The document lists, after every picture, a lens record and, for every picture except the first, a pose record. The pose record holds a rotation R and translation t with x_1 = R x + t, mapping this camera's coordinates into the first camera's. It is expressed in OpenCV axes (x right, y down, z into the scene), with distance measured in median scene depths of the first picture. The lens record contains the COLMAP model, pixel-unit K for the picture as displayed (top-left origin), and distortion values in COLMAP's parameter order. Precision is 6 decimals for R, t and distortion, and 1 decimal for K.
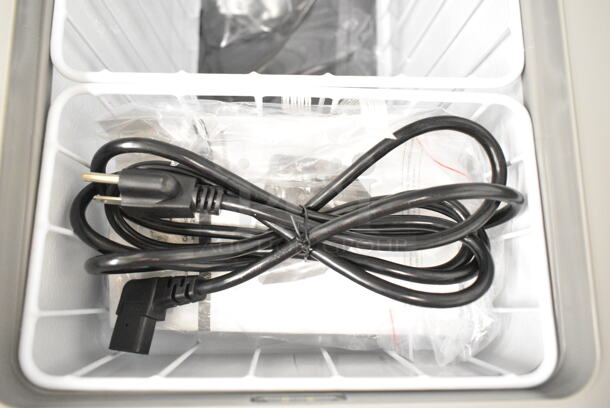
lens RADIAL K [[466.9, 0, 305.0], [0, 466.9, 204.0], [0, 0, 1]] dist [-0.007262, 0.005243]
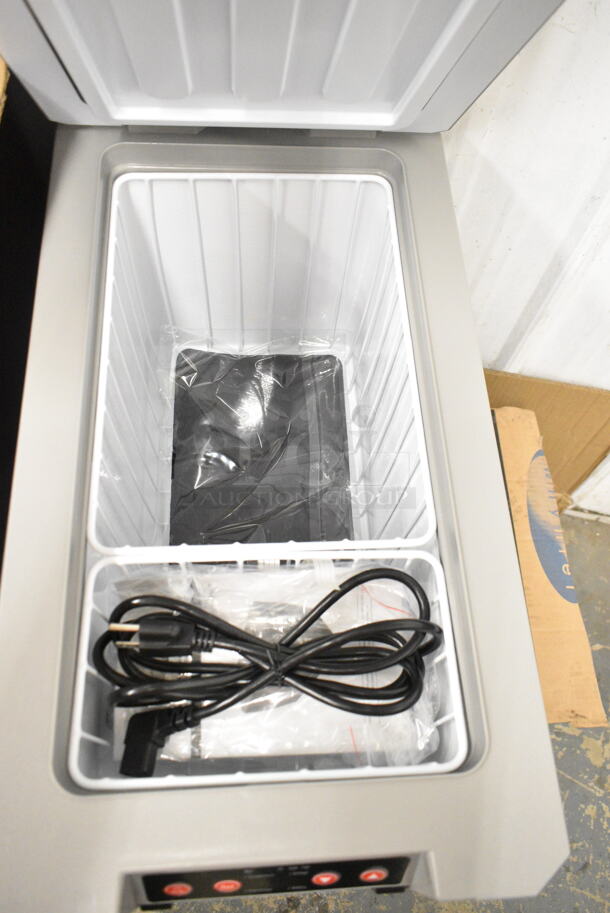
lens RADIAL K [[698.8, 0, 300.6], [0, 698.8, 468.4], [0, 0, 1]] dist [-0.007262, 0.005243]
pose [[0.999015, -0.036301, 0.025527, 0.031027], [0.041490, 0.968119, -0.247030, 0.016623], [-0.015746, 0.247846, 0.968671, -0.984523]]
